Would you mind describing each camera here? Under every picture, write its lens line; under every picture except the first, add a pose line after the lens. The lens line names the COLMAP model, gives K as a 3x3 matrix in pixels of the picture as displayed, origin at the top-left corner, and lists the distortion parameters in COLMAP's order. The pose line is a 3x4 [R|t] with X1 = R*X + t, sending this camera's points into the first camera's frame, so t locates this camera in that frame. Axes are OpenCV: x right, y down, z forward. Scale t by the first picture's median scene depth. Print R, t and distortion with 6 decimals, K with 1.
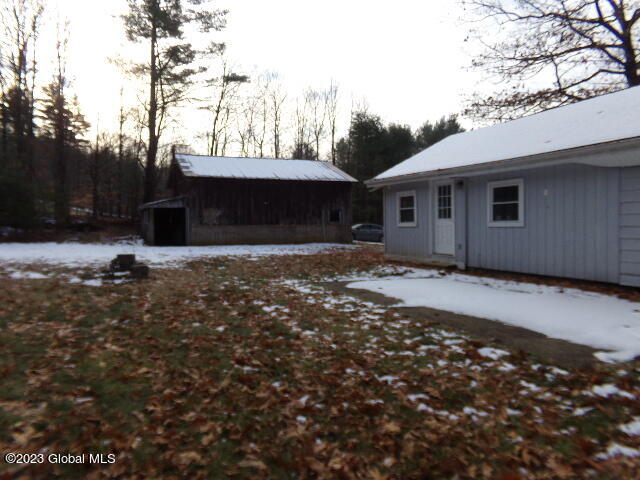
lens RADIAL K [[441.3, 0, 317.2], [0, 441.3, 243.3], [0, 0, 1]] dist [-0.016608, 0.013886]
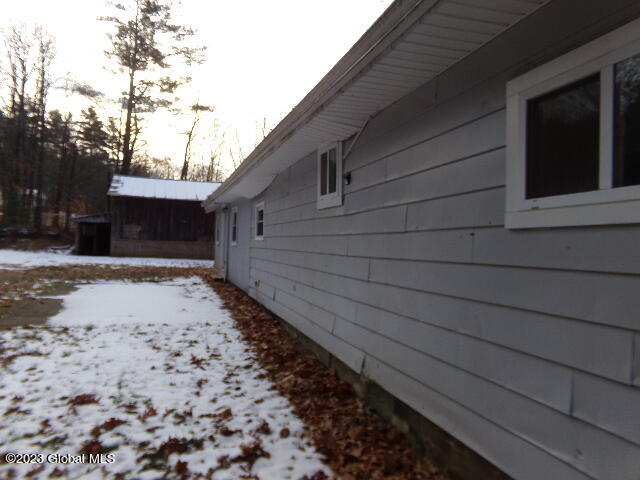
lens RADIAL K [[441.3, 0, 321.3], [0, 441.3, 238.9], [0, 0, 1]] dist [-0.016608, 0.013886]
pose [[0.994059, 0.038104, -0.101958, 0.374547], [-0.044021, 0.997435, -0.056434, -0.000474], [0.099546, 0.060587, 0.993187, -0.058208]]
